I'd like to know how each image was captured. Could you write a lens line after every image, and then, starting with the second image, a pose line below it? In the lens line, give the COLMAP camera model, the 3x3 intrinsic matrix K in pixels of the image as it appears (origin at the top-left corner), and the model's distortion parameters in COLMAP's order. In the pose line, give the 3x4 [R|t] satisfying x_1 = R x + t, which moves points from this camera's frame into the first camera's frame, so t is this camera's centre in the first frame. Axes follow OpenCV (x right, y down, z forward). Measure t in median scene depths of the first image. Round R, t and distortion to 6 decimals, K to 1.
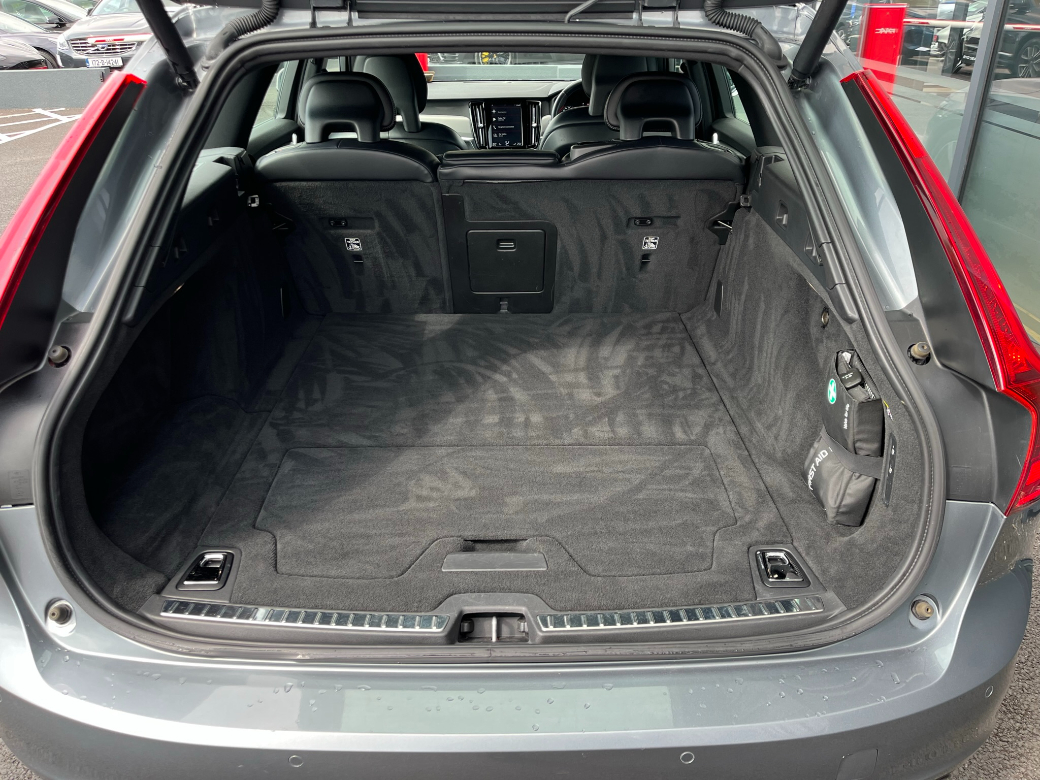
lens RADIAL K [[810.1, 0, 550.3], [0, 810.1, 390.2], [0, 0, 1]] dist [0.036967, -0.084800]
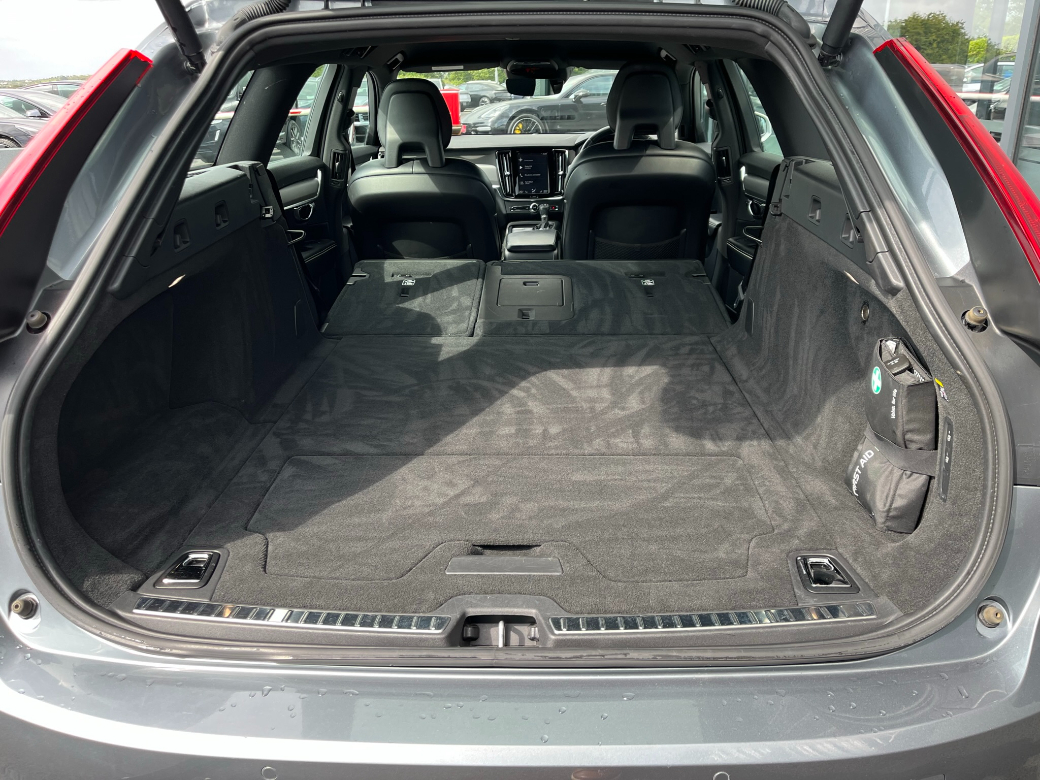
lens RADIAL K [[810.1, 0, 550.3], [0, 810.1, 390.2], [0, 0, 1]] dist [0.036967, -0.084800]
pose [[0.999227, -0.000709, -0.039315, 0.017514], [-0.003084, 0.995343, -0.096350, 0.099651], [0.039200, 0.096397, 0.994571, 0.081206]]
